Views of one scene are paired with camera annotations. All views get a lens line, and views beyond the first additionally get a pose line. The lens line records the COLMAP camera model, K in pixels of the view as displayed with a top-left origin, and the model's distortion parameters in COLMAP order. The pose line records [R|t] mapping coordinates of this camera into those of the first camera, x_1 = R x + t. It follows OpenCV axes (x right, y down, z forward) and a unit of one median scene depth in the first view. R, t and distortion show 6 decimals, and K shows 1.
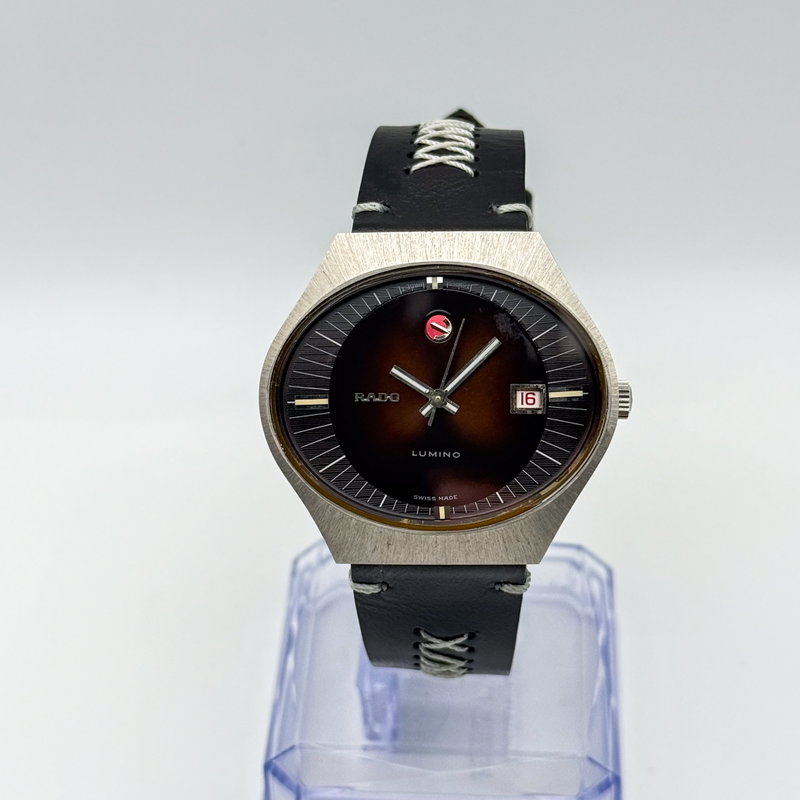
lens RADIAL K [[1993.2, 0, 396.3], [0, 1993.2, 401.2], [0, 0, 1]] dist [-0.128619, 0.000000]
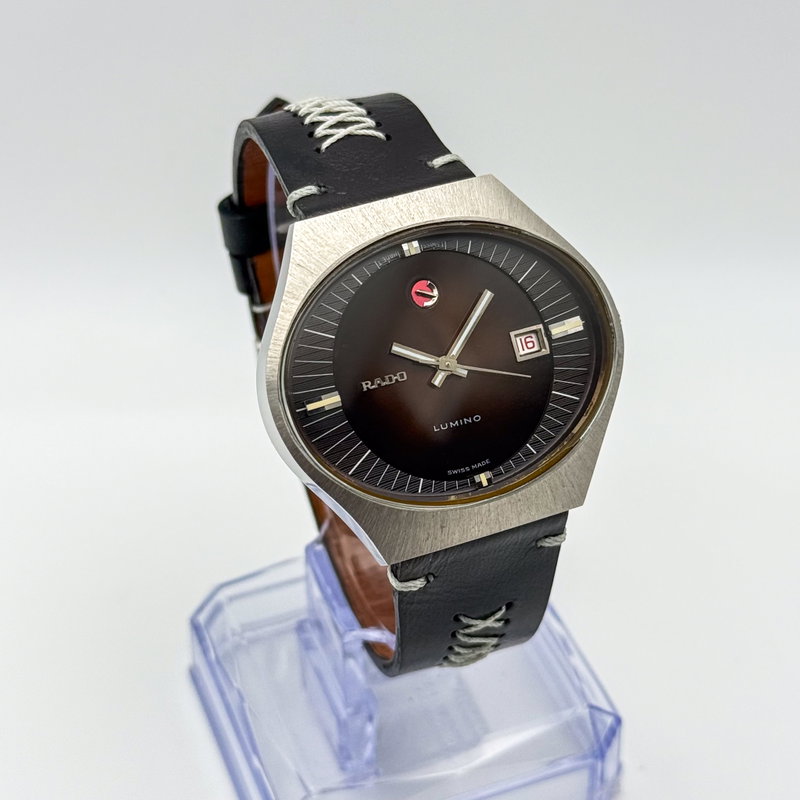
lens RADIAL K [[1993.2, 0, 402.1], [0, 1993.2, 396.7], [0, 0, 1]] dist [-0.128619, 0.000000]
pose [[0.907095, -0.253634, 0.335929, -0.318956], [0.267019, 0.963669, 0.006571, 0.001231], [-0.325391, 0.083739, 0.941864, 0.114795]]
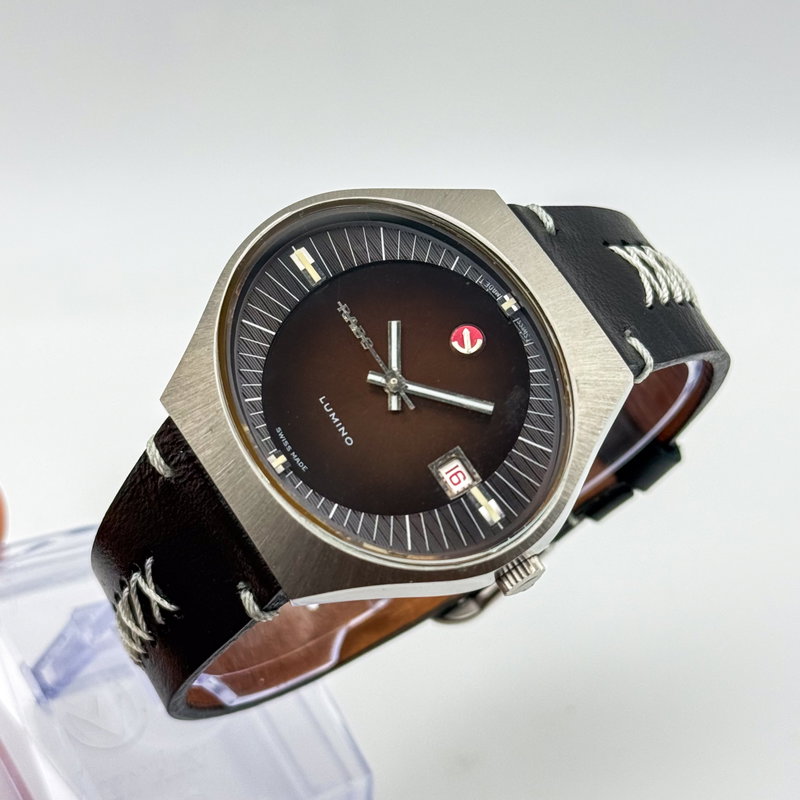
lens RADIAL K [[1993.2, 0, 399.6], [0, 1993.2, 401.3], [0, 0, 1]] dist [-0.128619, 0.000000]
pose [[0.548685, 0.796348, -0.254507, 0.234827], [-0.834991, 0.537156, -0.119386, 0.097736], [0.041637, 0.278017, 0.959673, 0.217673]]
